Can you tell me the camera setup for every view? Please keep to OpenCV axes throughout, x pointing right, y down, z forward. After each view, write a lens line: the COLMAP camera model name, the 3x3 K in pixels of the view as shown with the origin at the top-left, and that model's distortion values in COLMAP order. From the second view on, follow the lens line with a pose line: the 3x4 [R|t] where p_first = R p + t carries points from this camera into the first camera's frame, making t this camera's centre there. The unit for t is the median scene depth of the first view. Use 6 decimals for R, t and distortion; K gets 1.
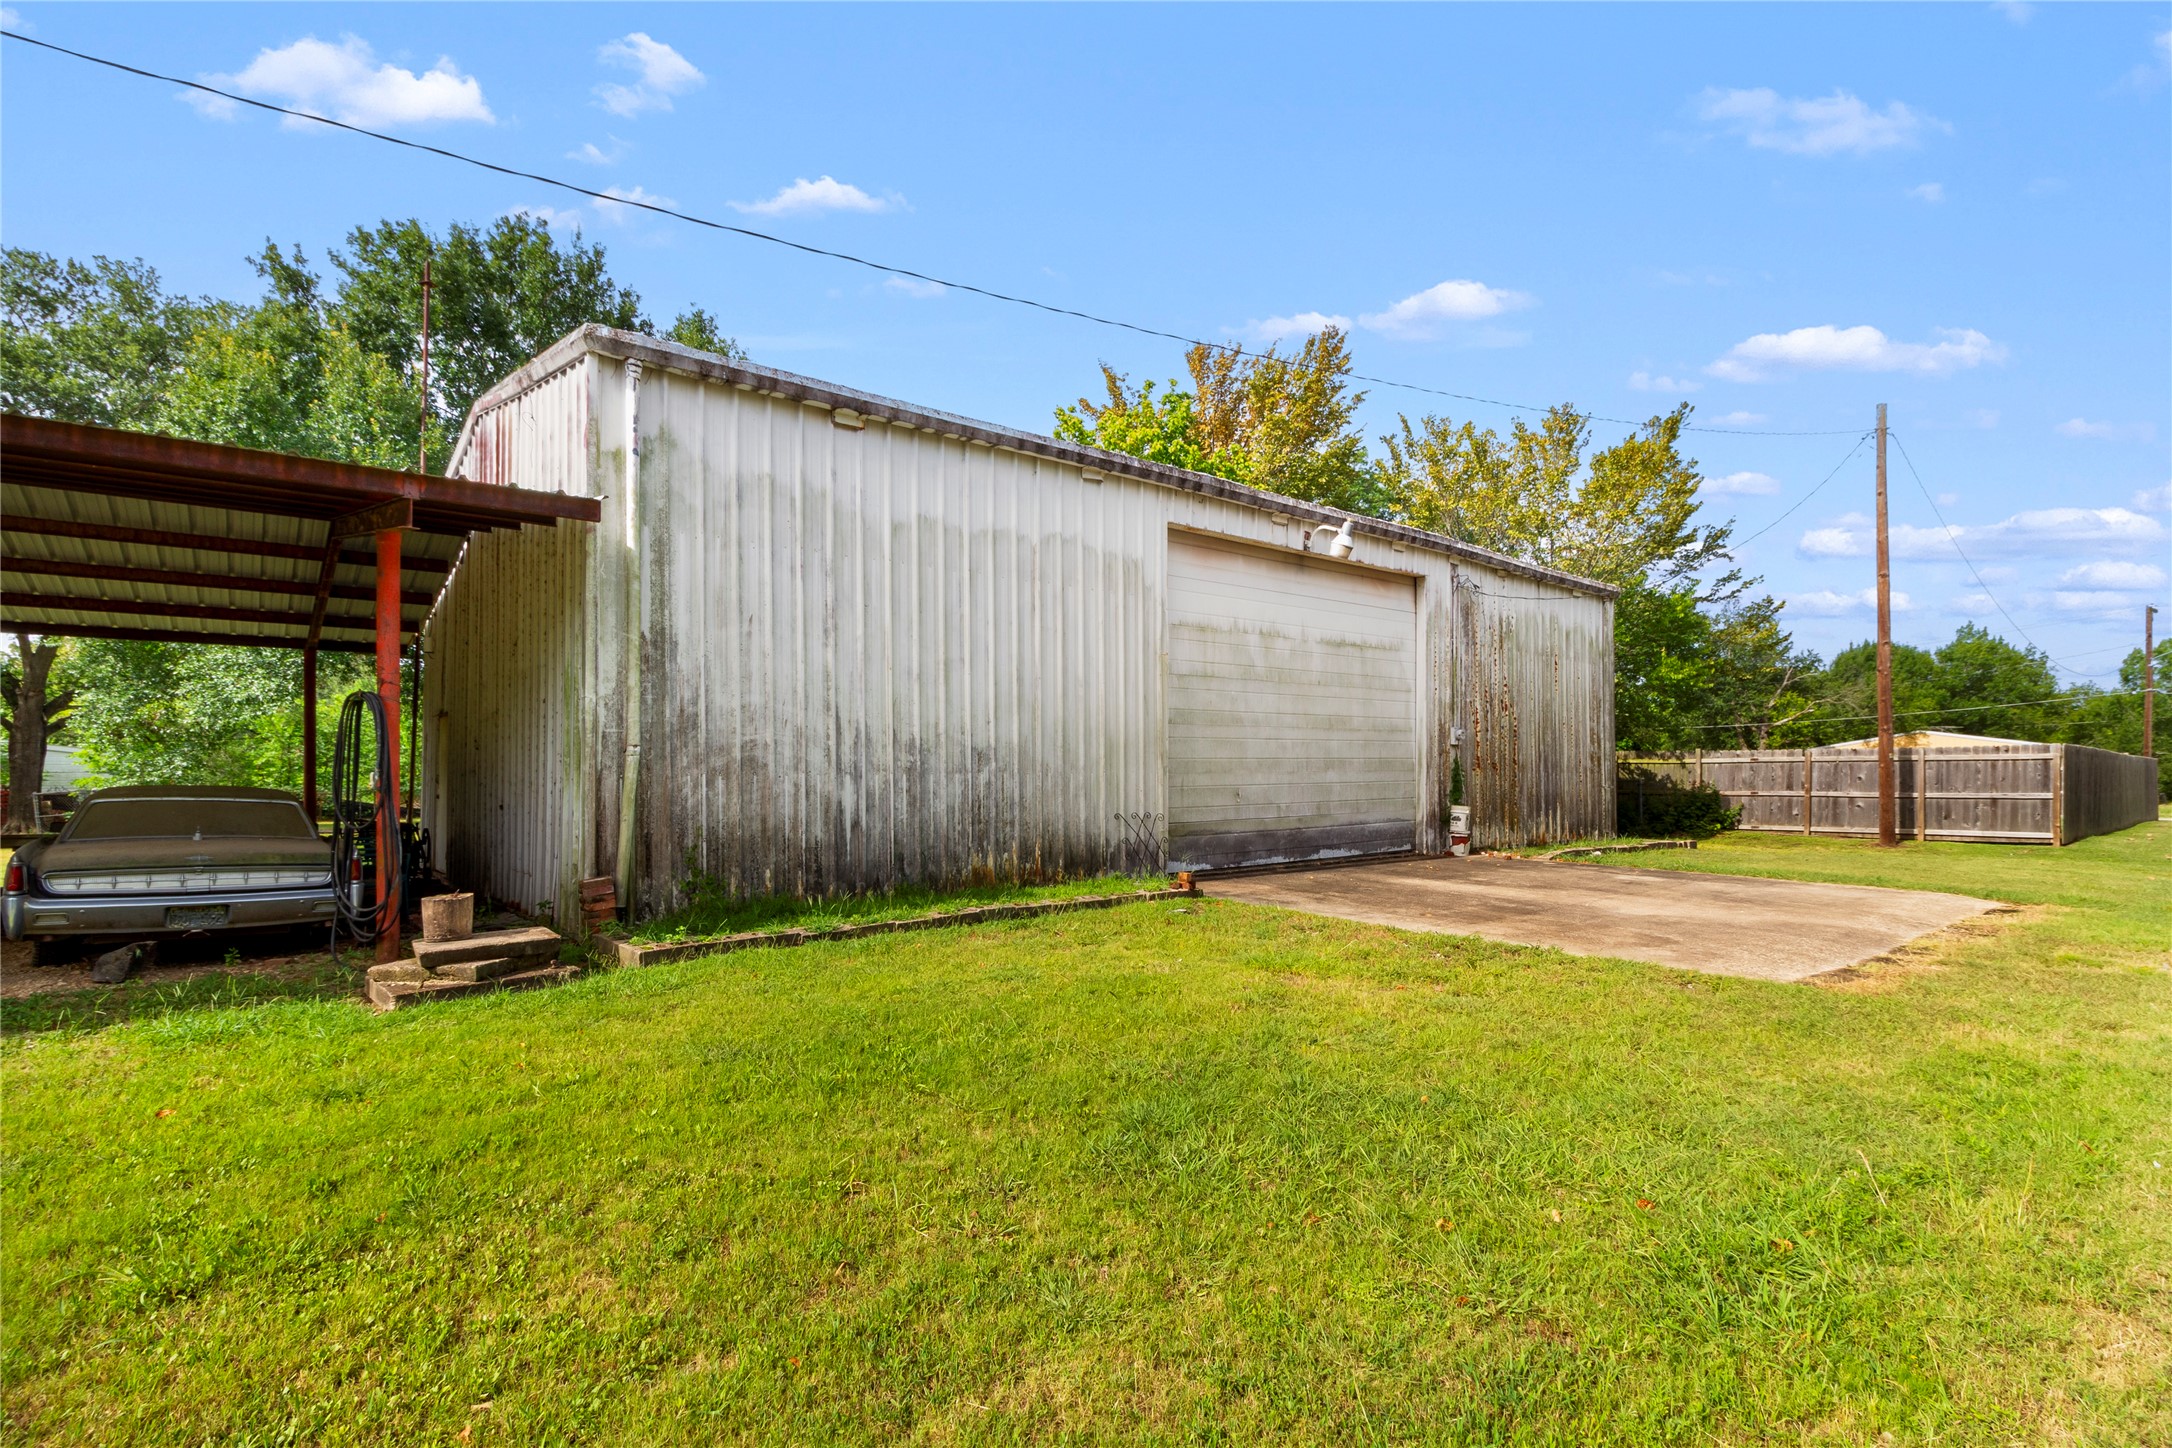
lens RADIAL K [[1028.2, 0, 1090.0], [0, 1028.2, 768.2], [0, 0, 1]] dist [-0.000689, 0.000438]
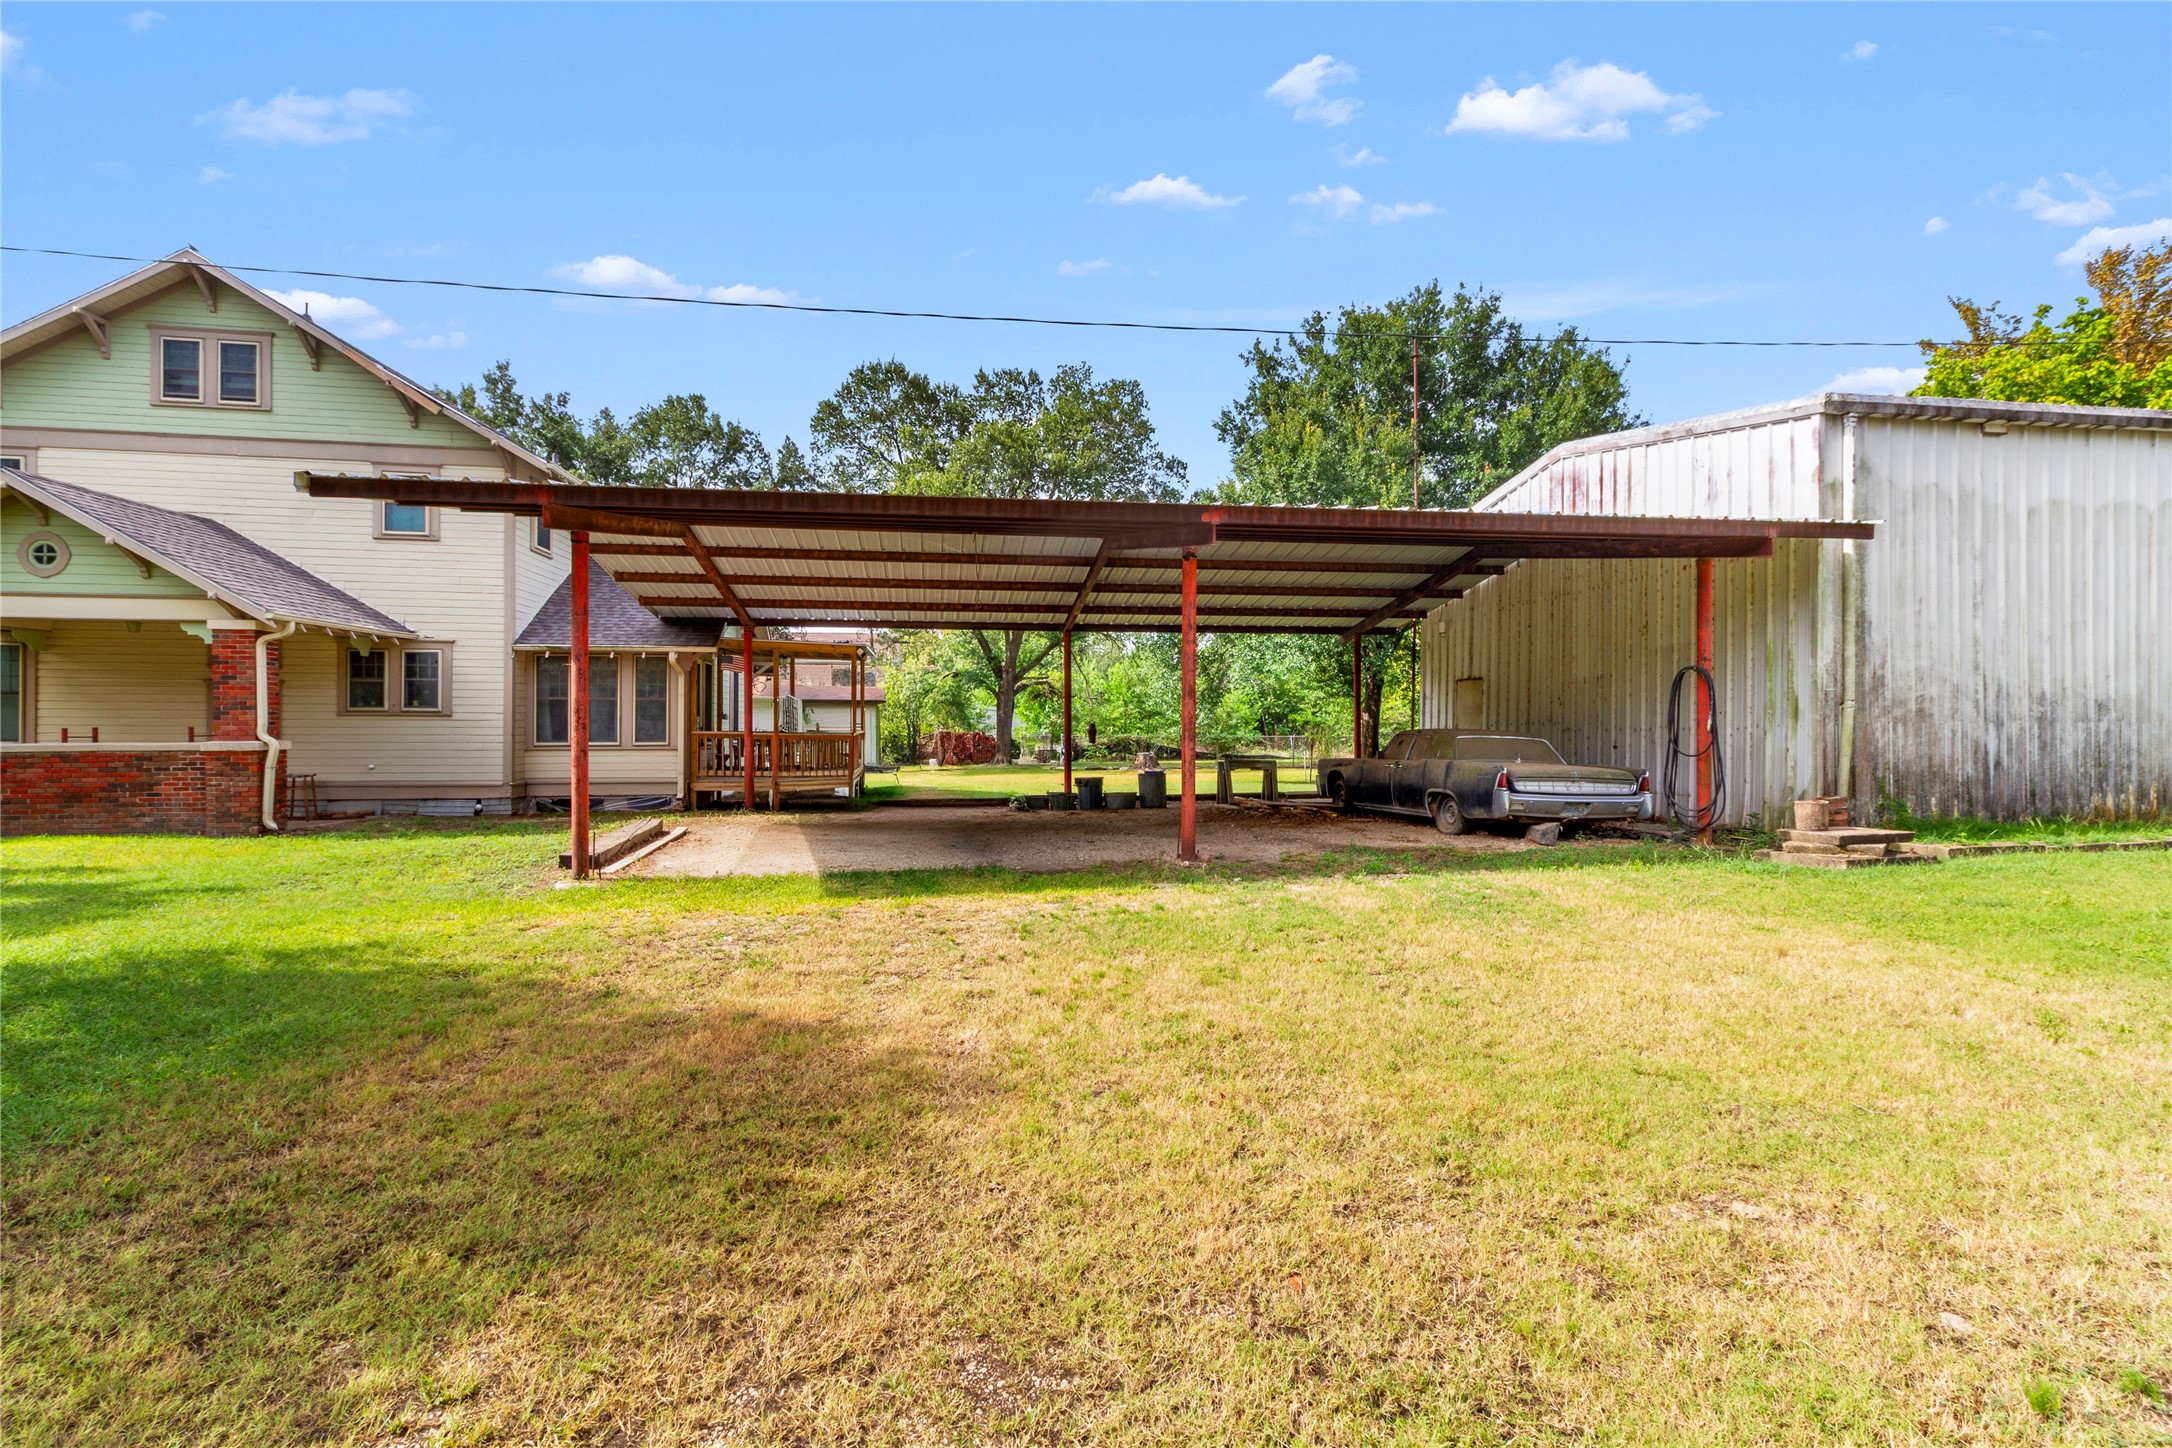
lens RADIAL K [[995.6, 0, 1086.2], [0, 995.6, 734.3], [0, 0, 1]] dist [-0.000703, -0.000333]
pose [[0.857543, 0.006685, -0.514369, -0.554066], [-0.000985, 0.999935, 0.011353, 0.007694], [0.514412, -0.009229, 0.857494, -0.557711]]
